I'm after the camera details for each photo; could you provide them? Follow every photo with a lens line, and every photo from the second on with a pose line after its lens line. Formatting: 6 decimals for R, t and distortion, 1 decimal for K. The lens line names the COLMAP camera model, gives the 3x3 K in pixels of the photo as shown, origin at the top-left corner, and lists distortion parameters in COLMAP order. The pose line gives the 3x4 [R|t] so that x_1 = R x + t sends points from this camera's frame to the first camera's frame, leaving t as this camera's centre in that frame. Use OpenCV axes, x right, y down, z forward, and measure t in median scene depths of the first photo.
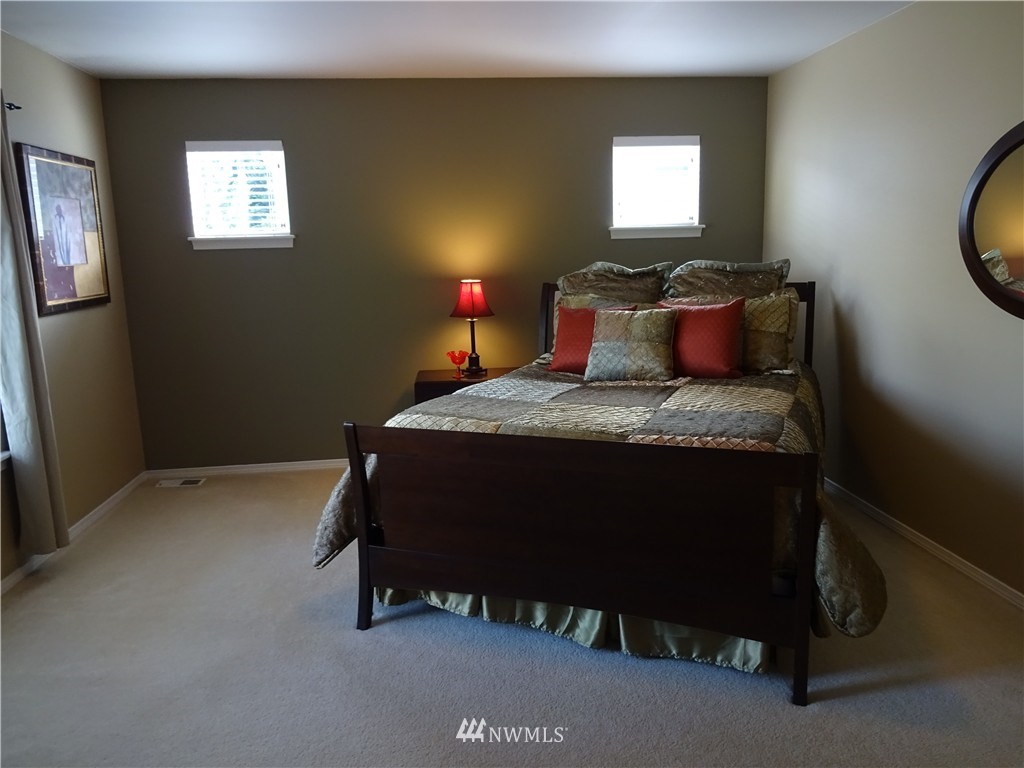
lens RADIAL K [[757.8, 0, 519.0], [0, 757.8, 385.5], [0, 0, 1]] dist [-0.000769, -0.000130]
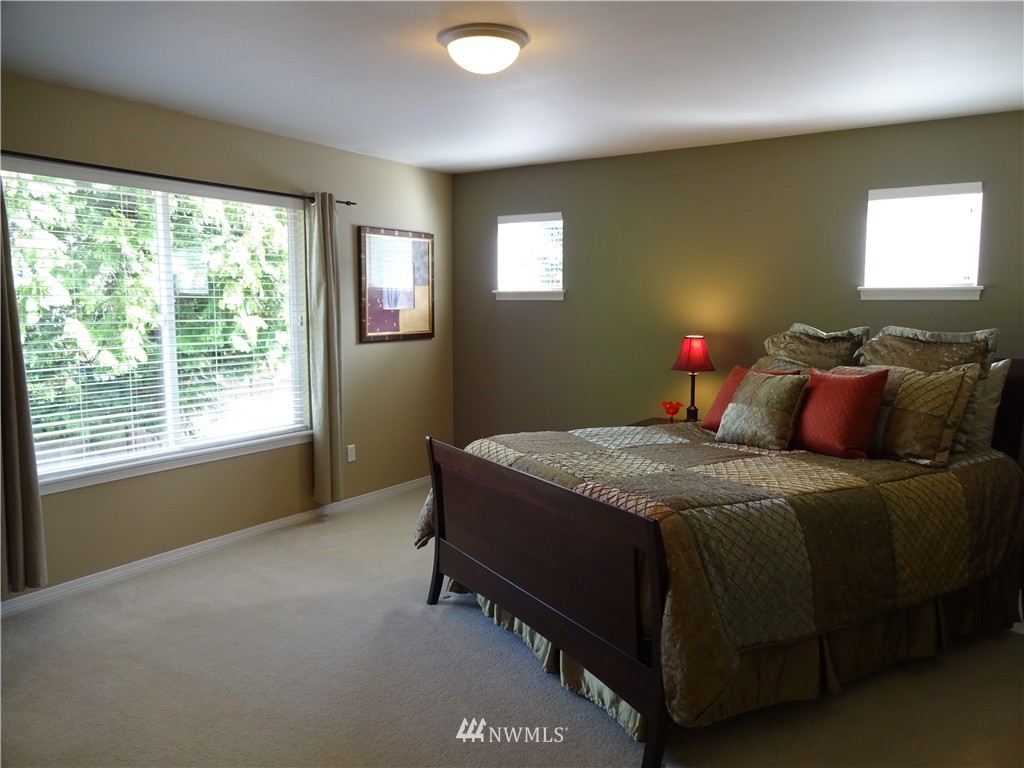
lens RADIAL K [[757.8, 0, 519.0], [0, 757.8, 385.5], [0, 0, 1]] dist [-0.000769, -0.000130]
pose [[0.777933, 0.094475, -0.621205, 0.460671], [-0.135559, 0.990585, -0.019107, -0.021967], [0.613551, 0.099074, 0.783415, 0.053283]]
